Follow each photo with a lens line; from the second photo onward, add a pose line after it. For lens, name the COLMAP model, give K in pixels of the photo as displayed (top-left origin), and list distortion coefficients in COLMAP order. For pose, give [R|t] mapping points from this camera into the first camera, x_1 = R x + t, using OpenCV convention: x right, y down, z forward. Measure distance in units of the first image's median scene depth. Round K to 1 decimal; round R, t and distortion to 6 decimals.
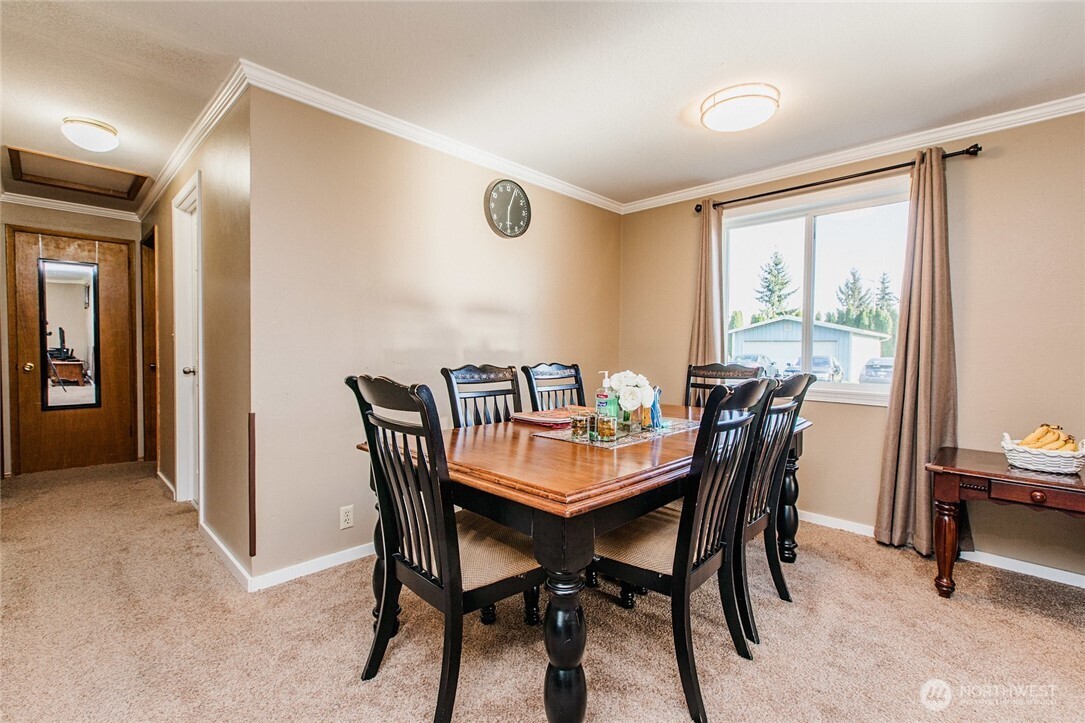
lens RADIAL K [[479.5, 0, 538.0], [0, 479.5, 360.1], [0, 0, 1]] dist [0.001649, 0.000674]
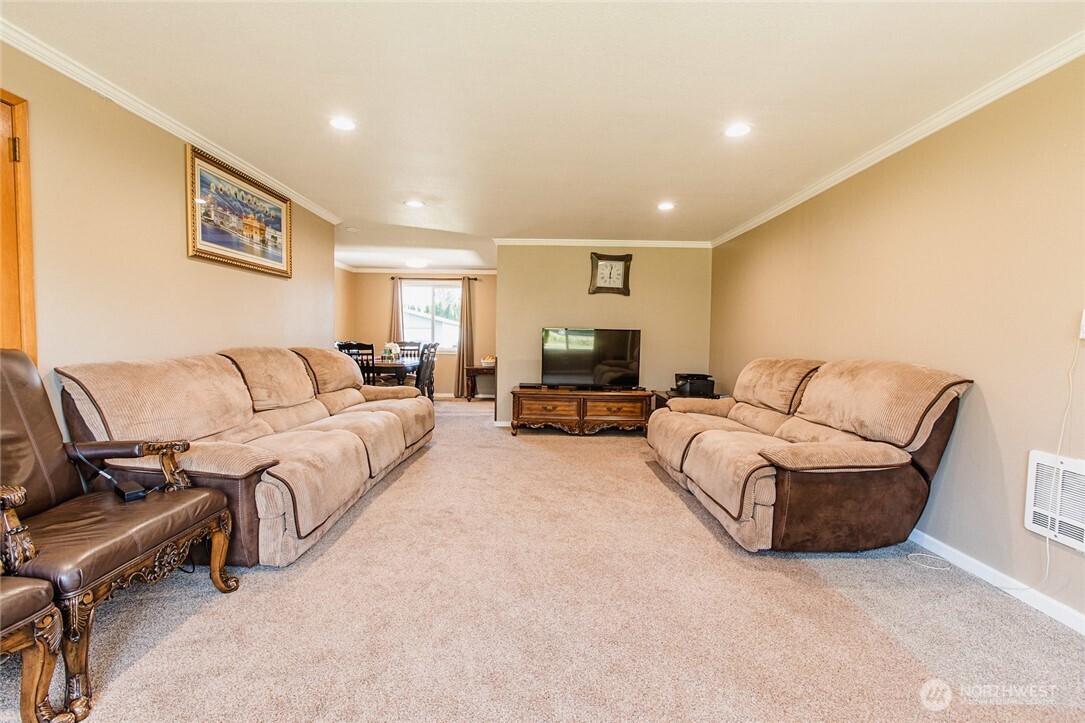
lens RADIAL K [[479.5, 0, 538.0], [0, 479.5, 360.1], [0, 0, 1]] dist [0.001649, 0.000674]
pose [[0.713809, -0.035097, 0.699460, -1.142032], [0.007817, 0.999081, 0.042153, 0.005122], [-0.700297, -0.024622, 0.713427, -1.691020]]
